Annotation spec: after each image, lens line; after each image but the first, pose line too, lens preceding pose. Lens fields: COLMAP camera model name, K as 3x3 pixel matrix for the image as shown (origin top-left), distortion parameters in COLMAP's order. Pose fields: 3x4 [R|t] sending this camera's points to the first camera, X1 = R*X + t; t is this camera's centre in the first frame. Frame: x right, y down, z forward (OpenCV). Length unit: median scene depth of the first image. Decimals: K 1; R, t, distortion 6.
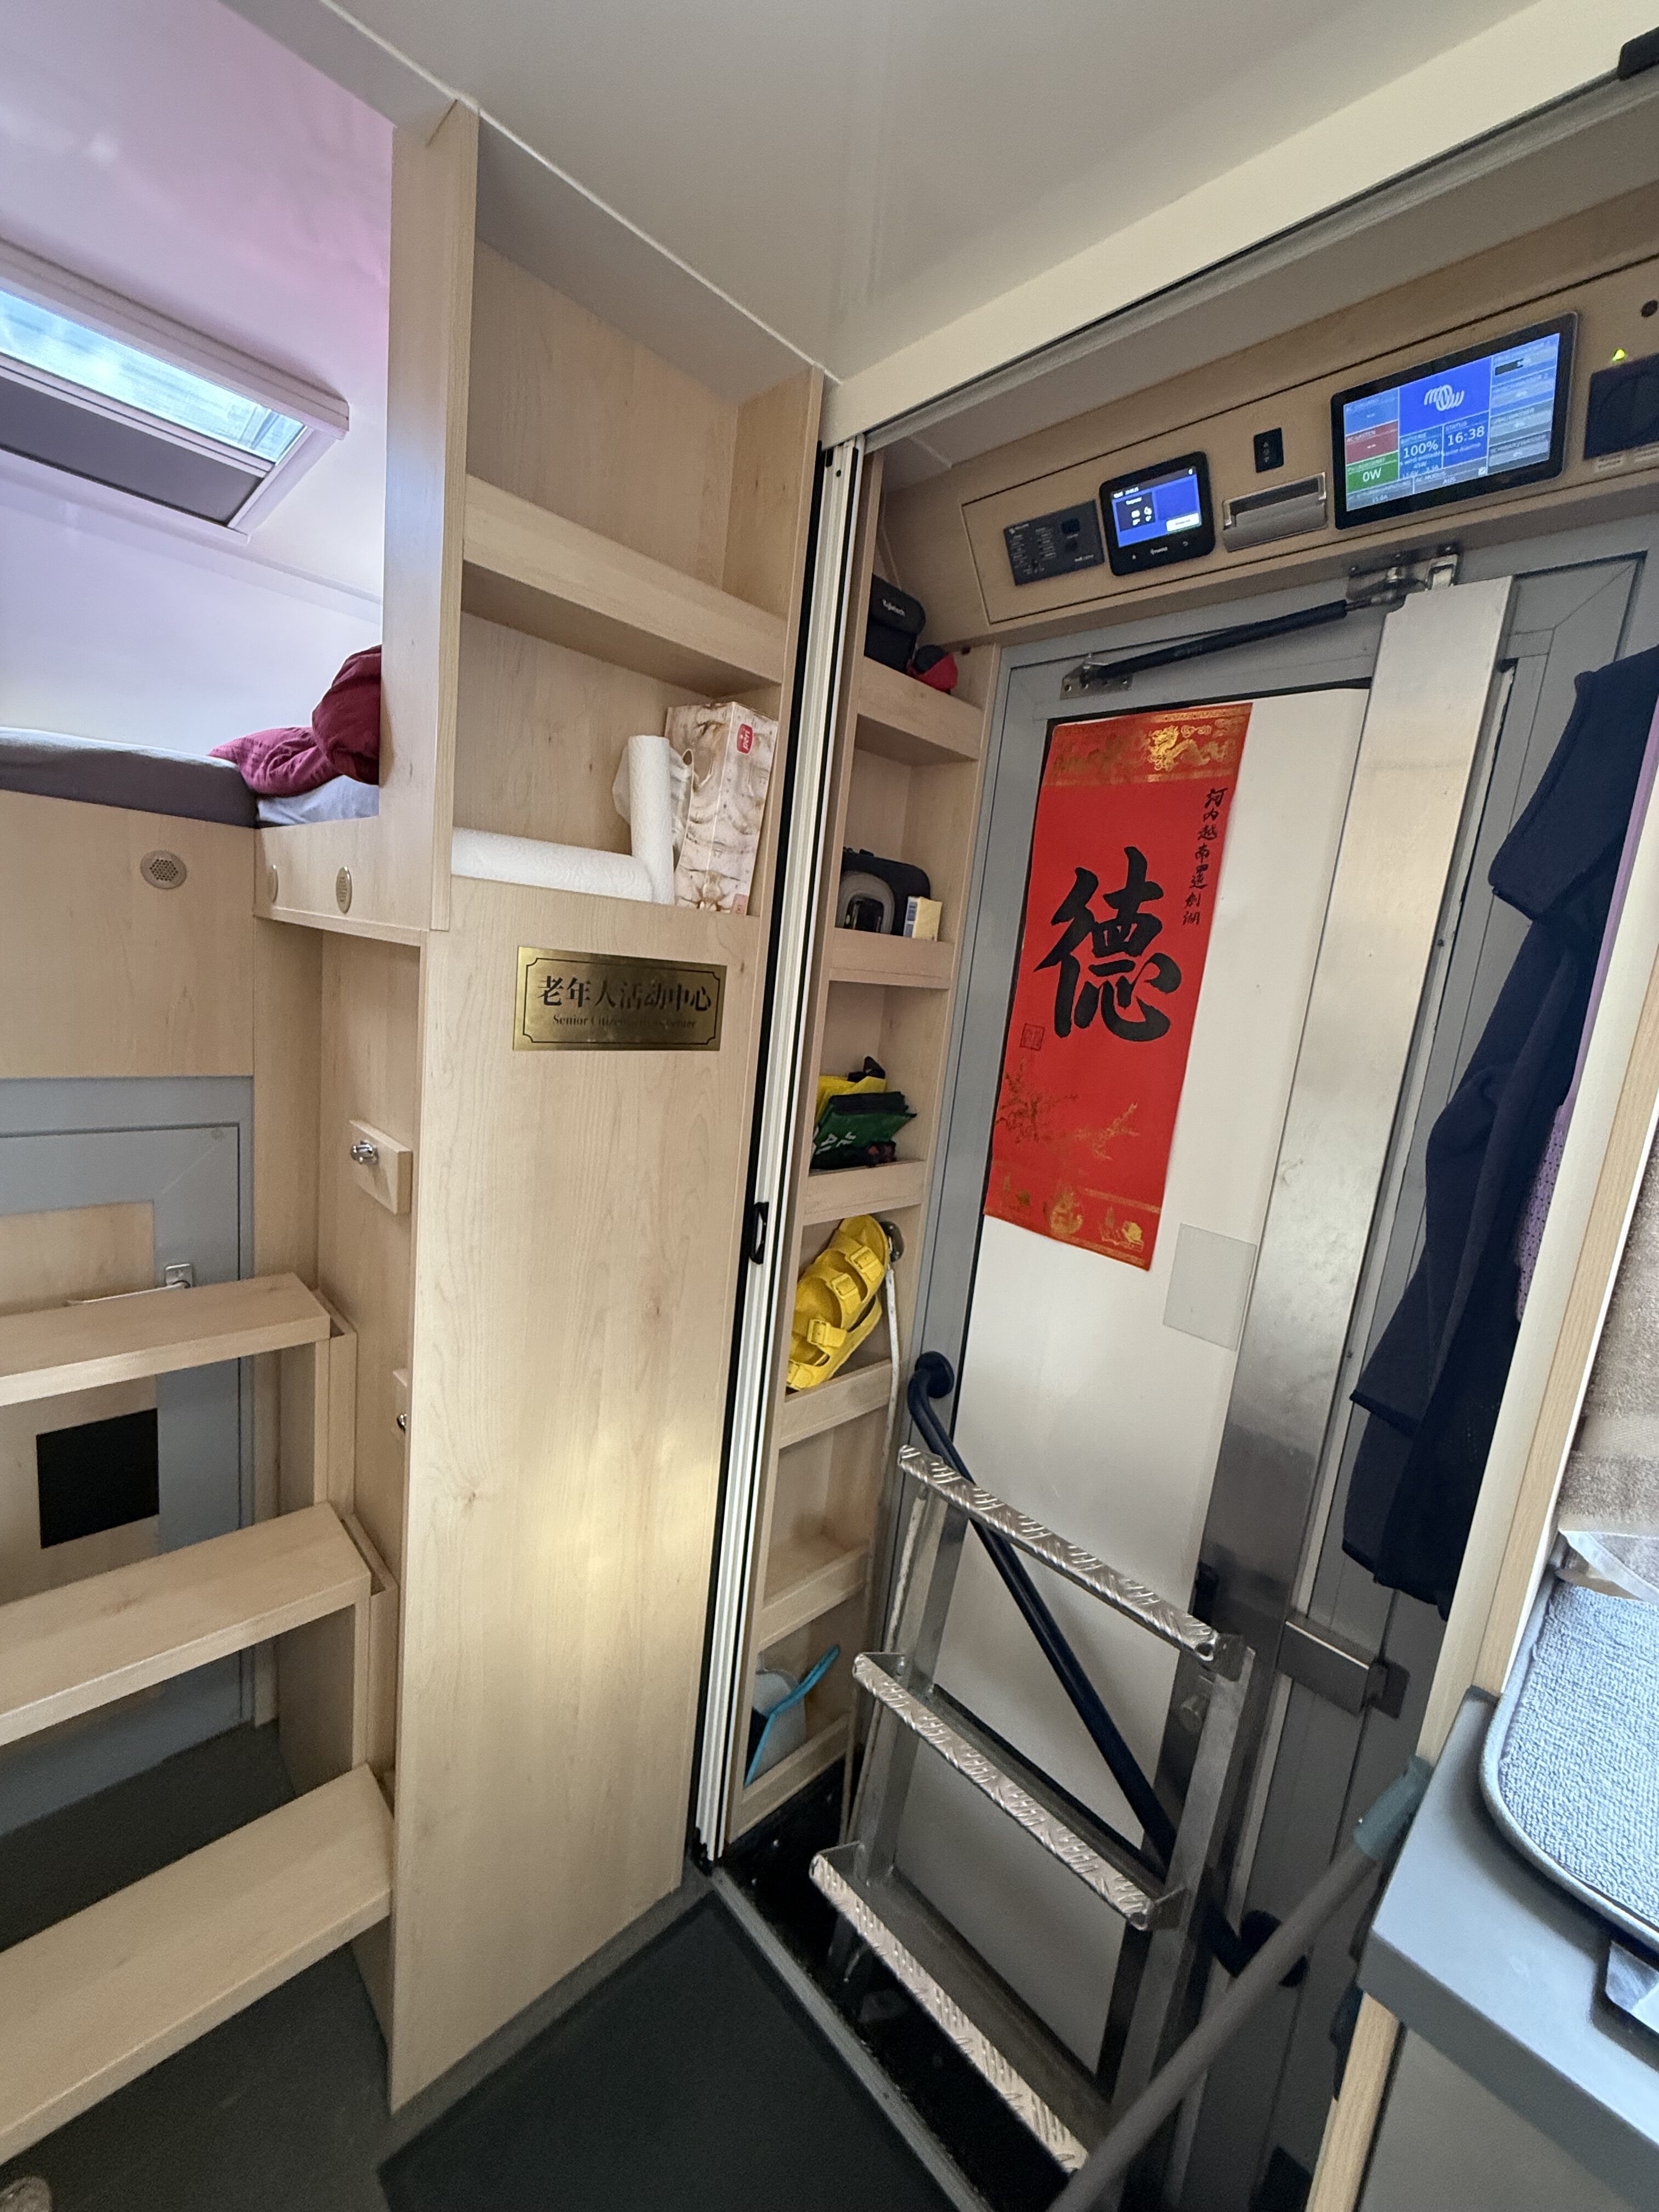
lens RADIAL K [[880.0, 0, 828.3], [0, 880.0, 1104.2], [0, 0, 1]] dist [-0.000024, -0.000580]
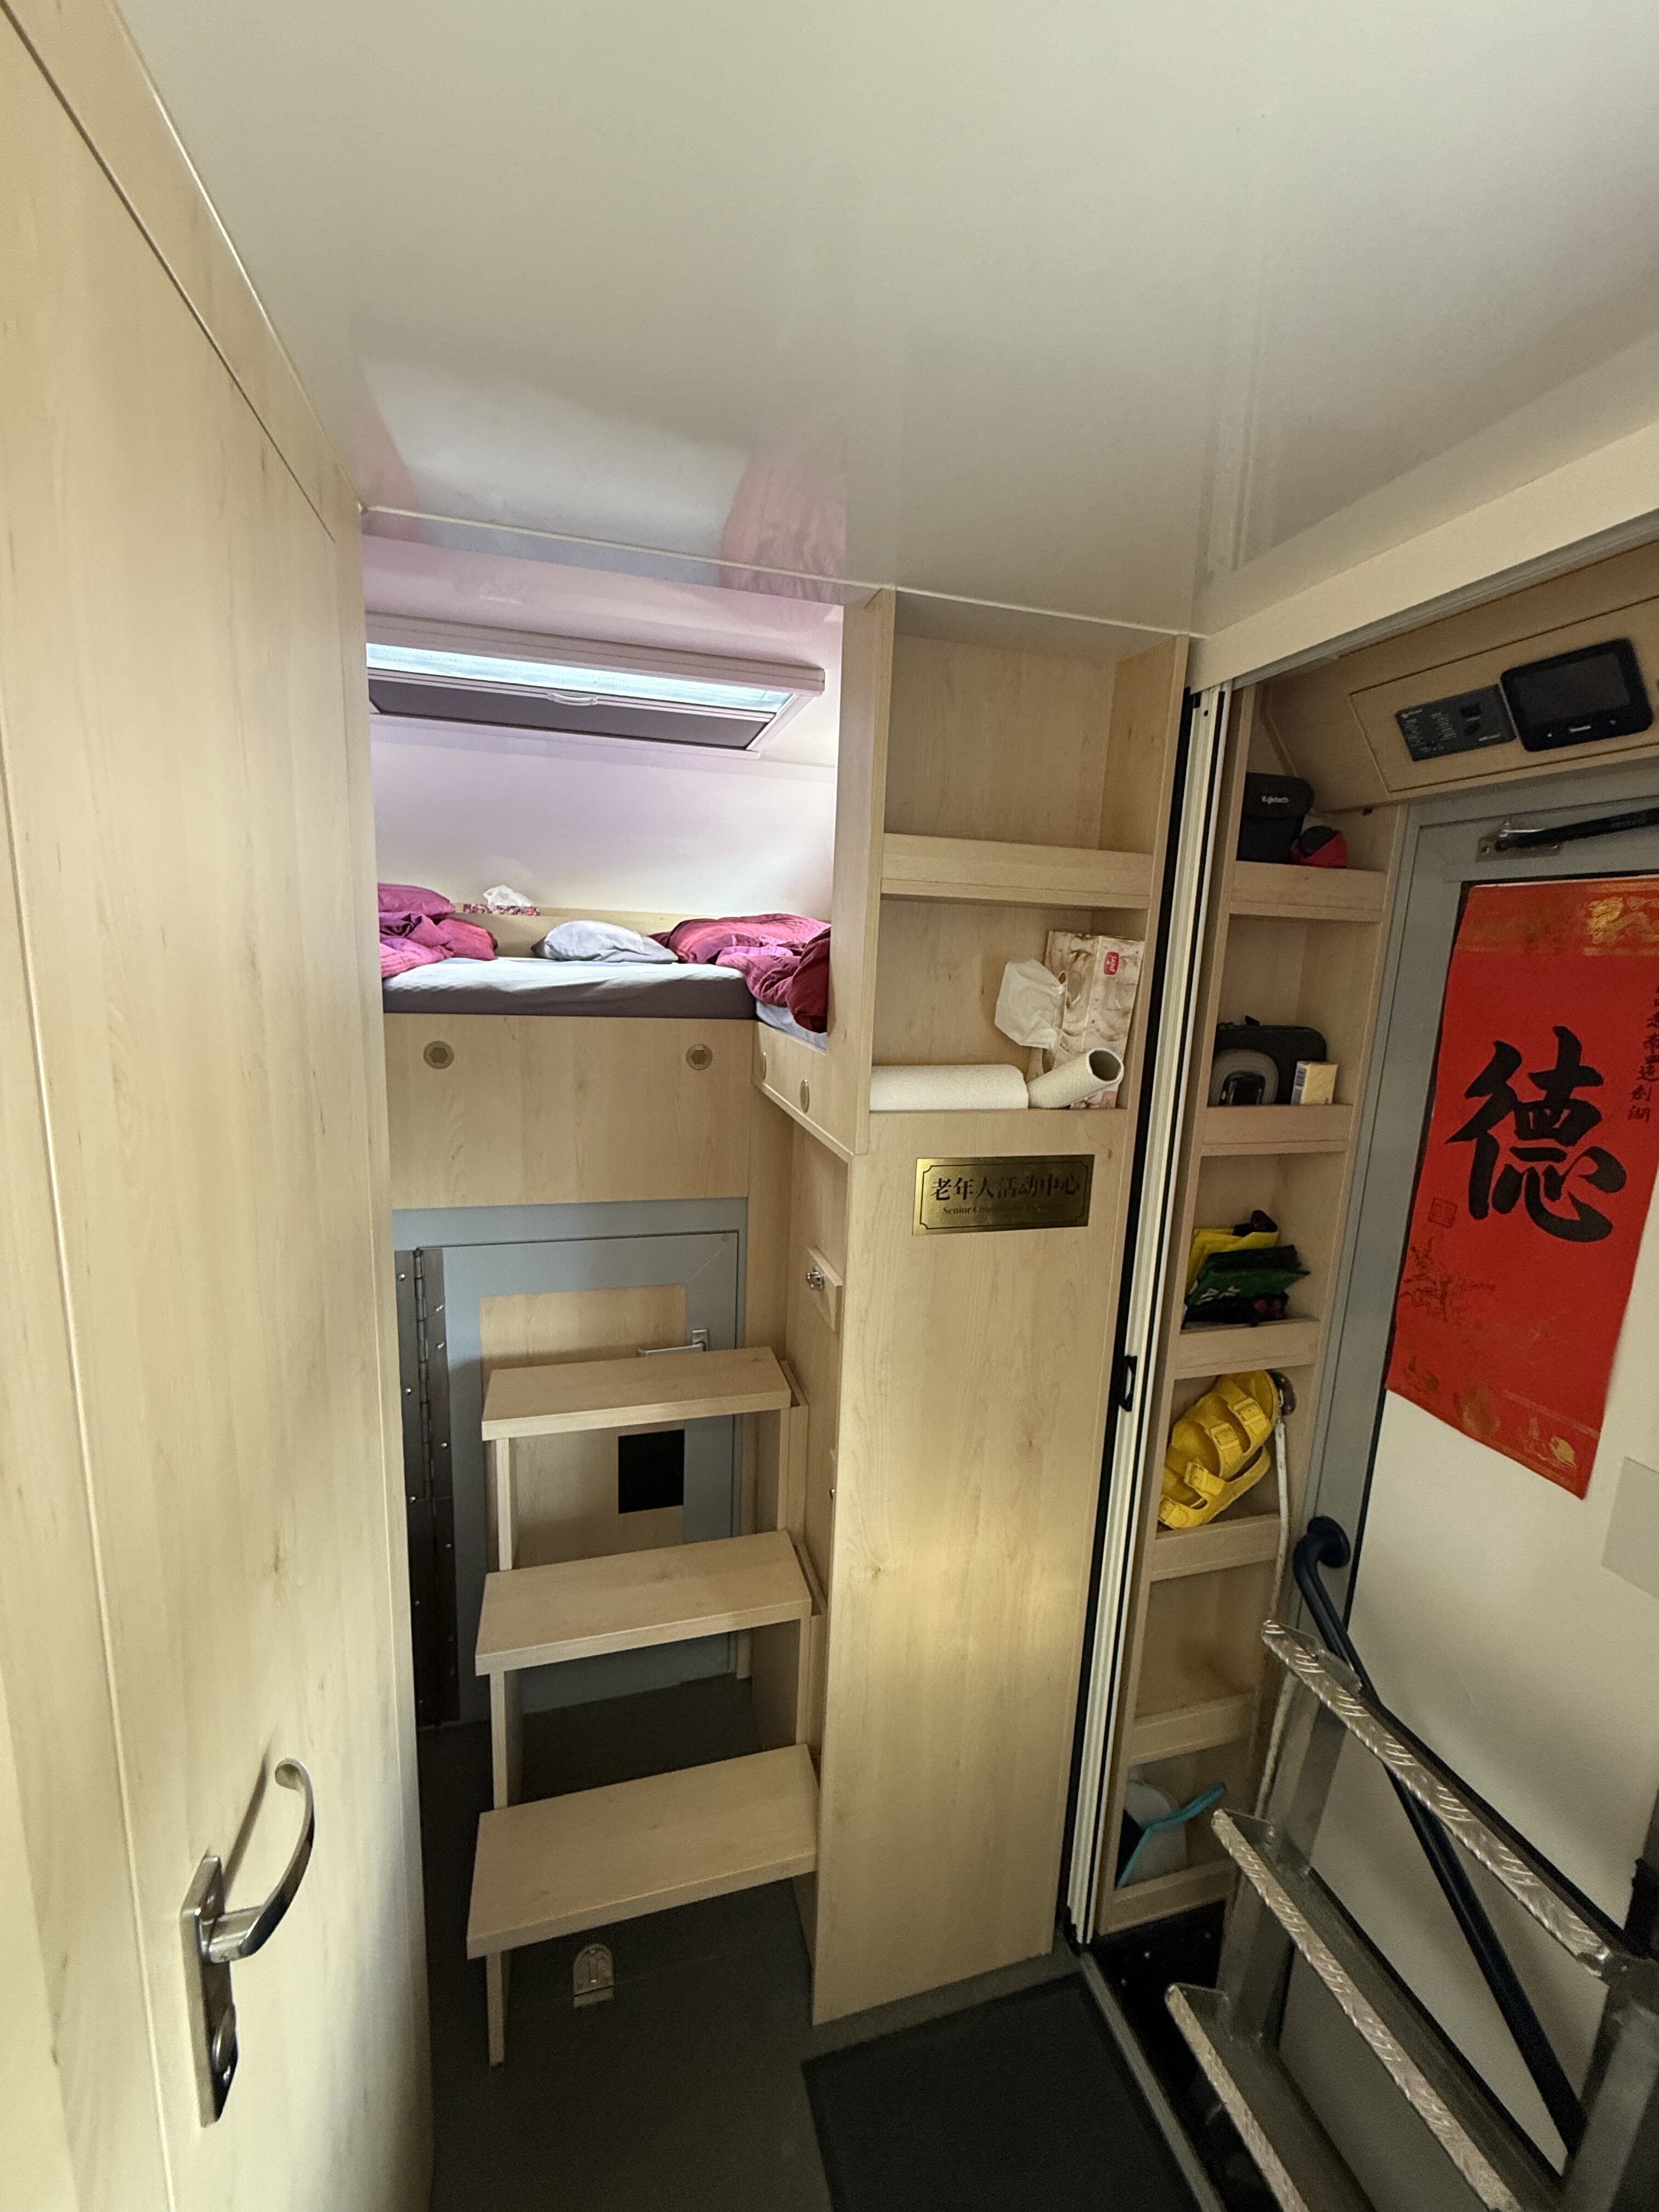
lens RADIAL K [[880.0, 0, 828.3], [0, 880.0, 1104.2], [0, 0, 1]] dist [-0.000024, -0.000580]
pose [[0.878418, 0.014470, -0.477674, 0.114307], [-0.025516, 0.999536, -0.016644, -0.177203], [0.477212, 0.026808, 0.878379, -0.154856]]
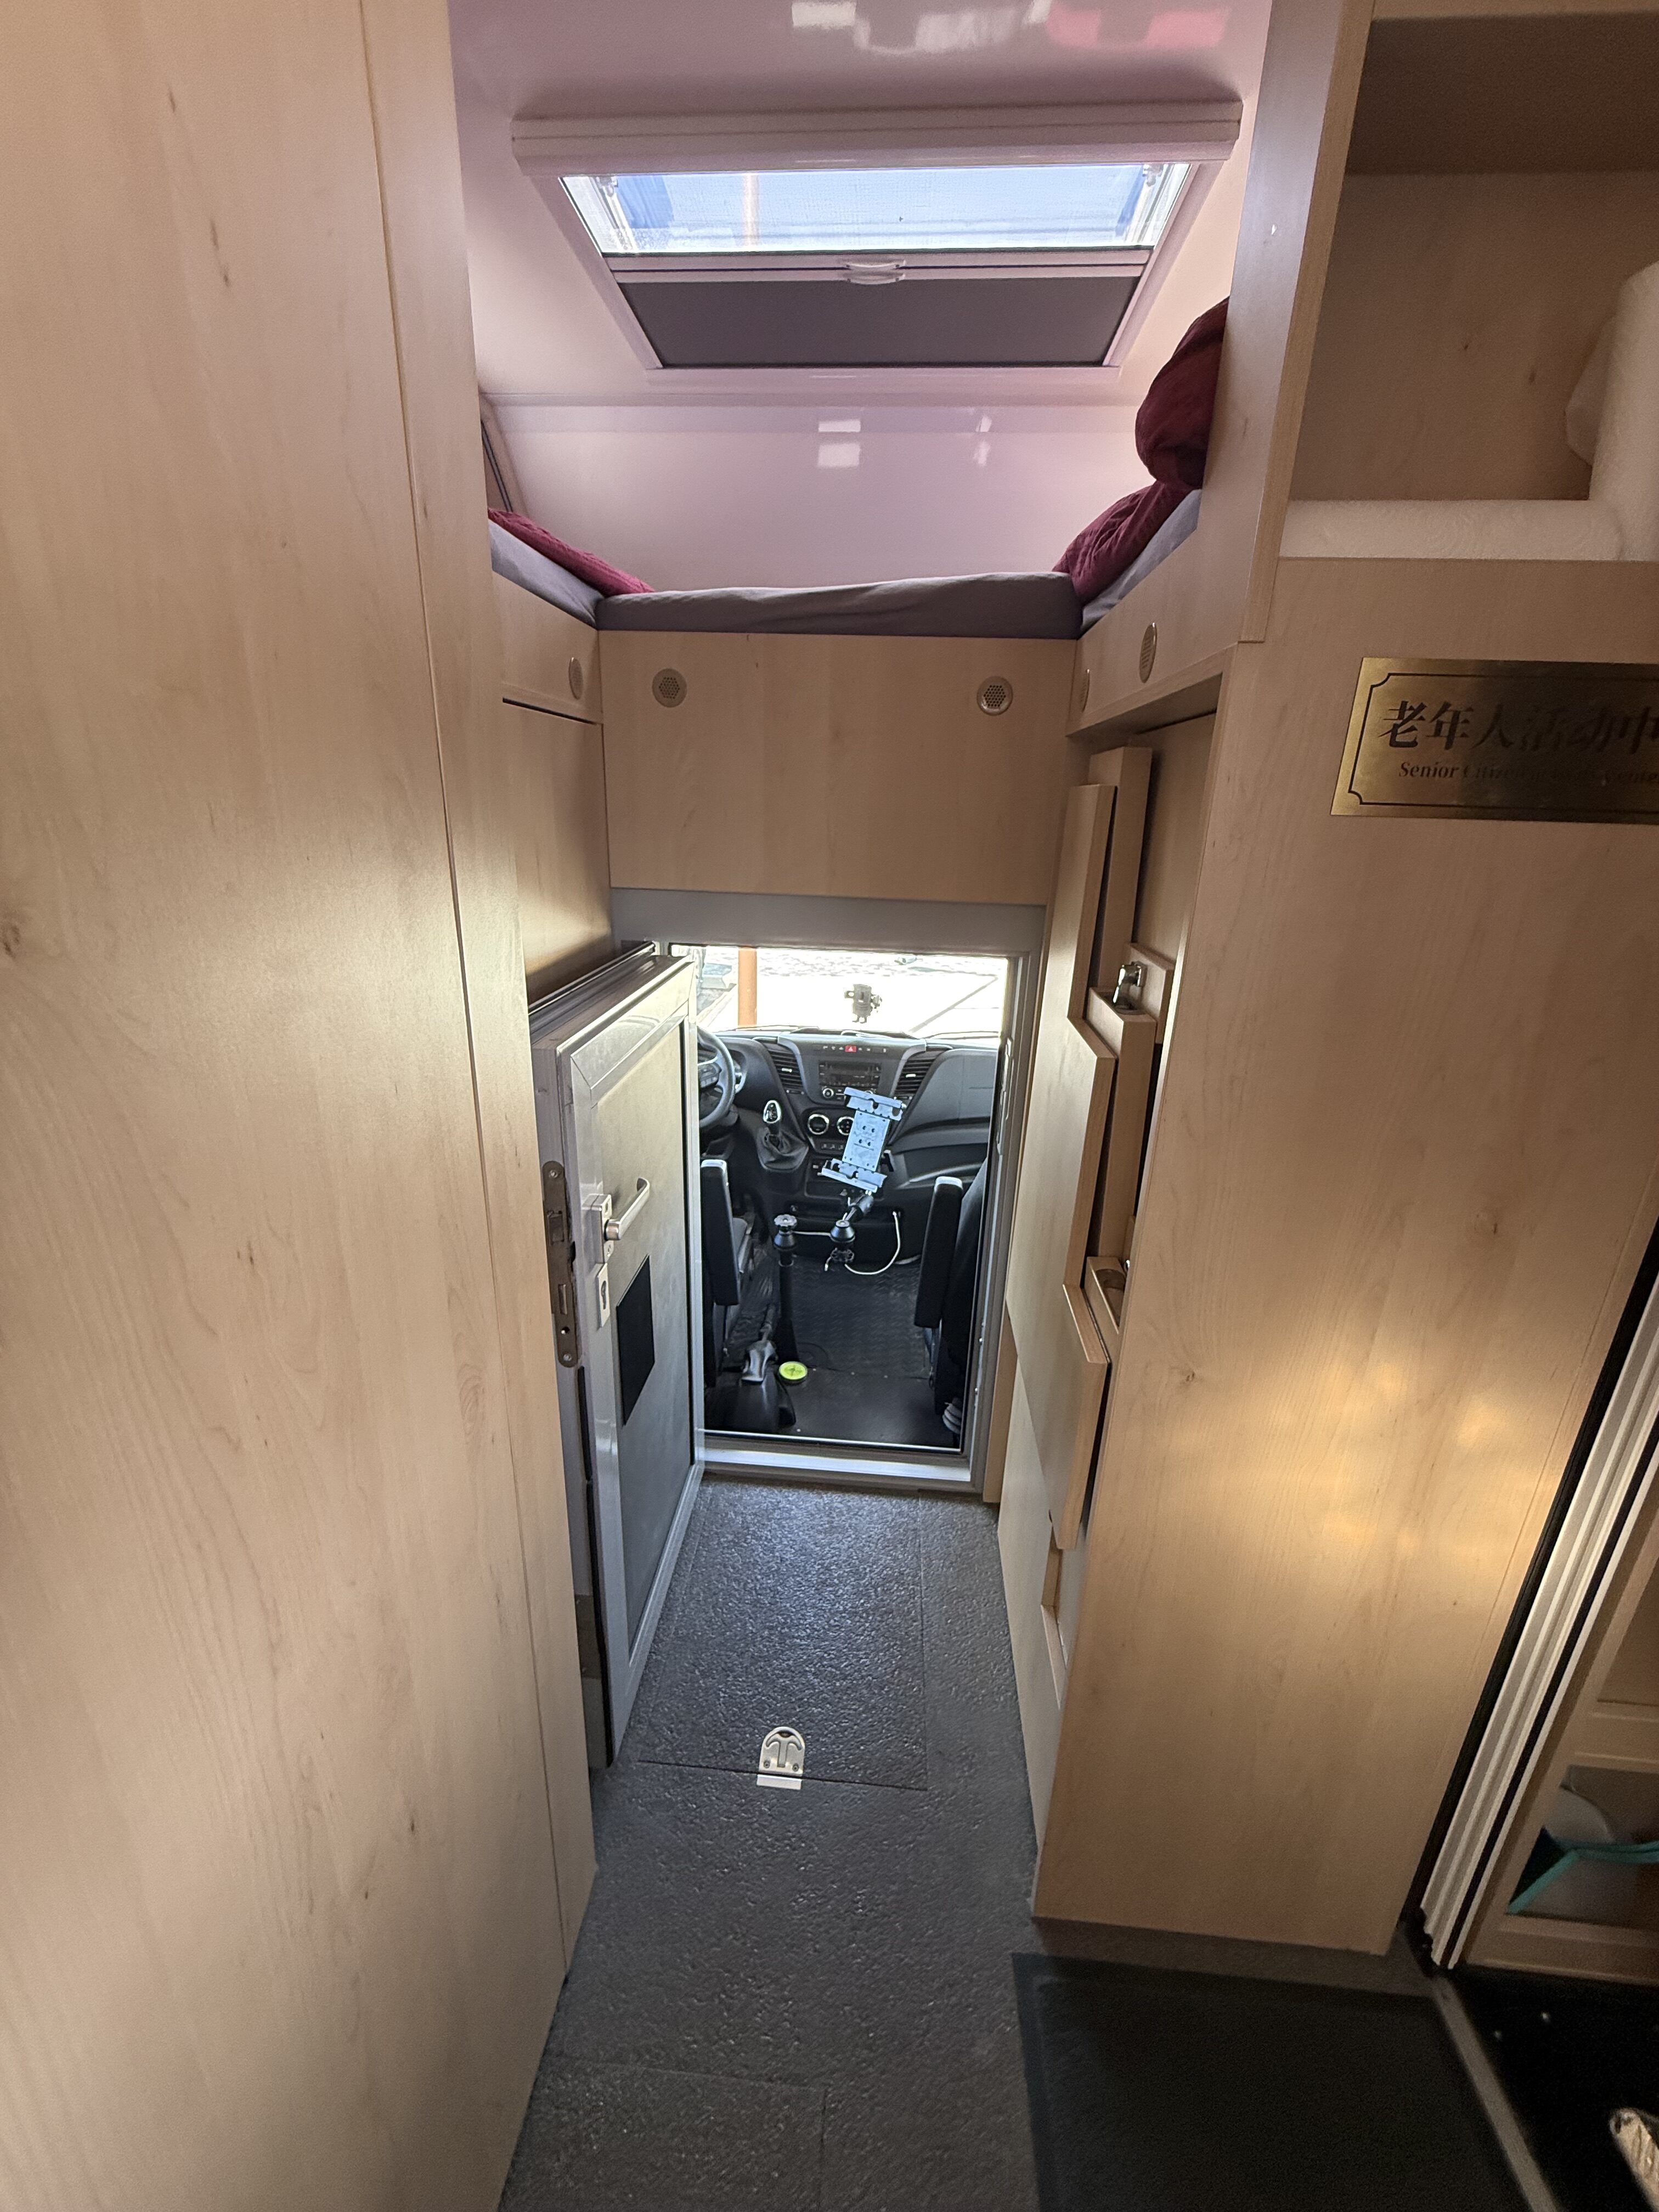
lens RADIAL K [[880.0, 0, 828.3], [0, 880.0, 1104.2], [0, 0, 1]] dist [-0.000024, -0.000580]
pose [[0.657695, 0.160075, -0.736080, -0.045161], [-0.082344, 0.986582, 0.140978, 0.081048], [0.748770, -0.032109, 0.662051, 0.156215]]
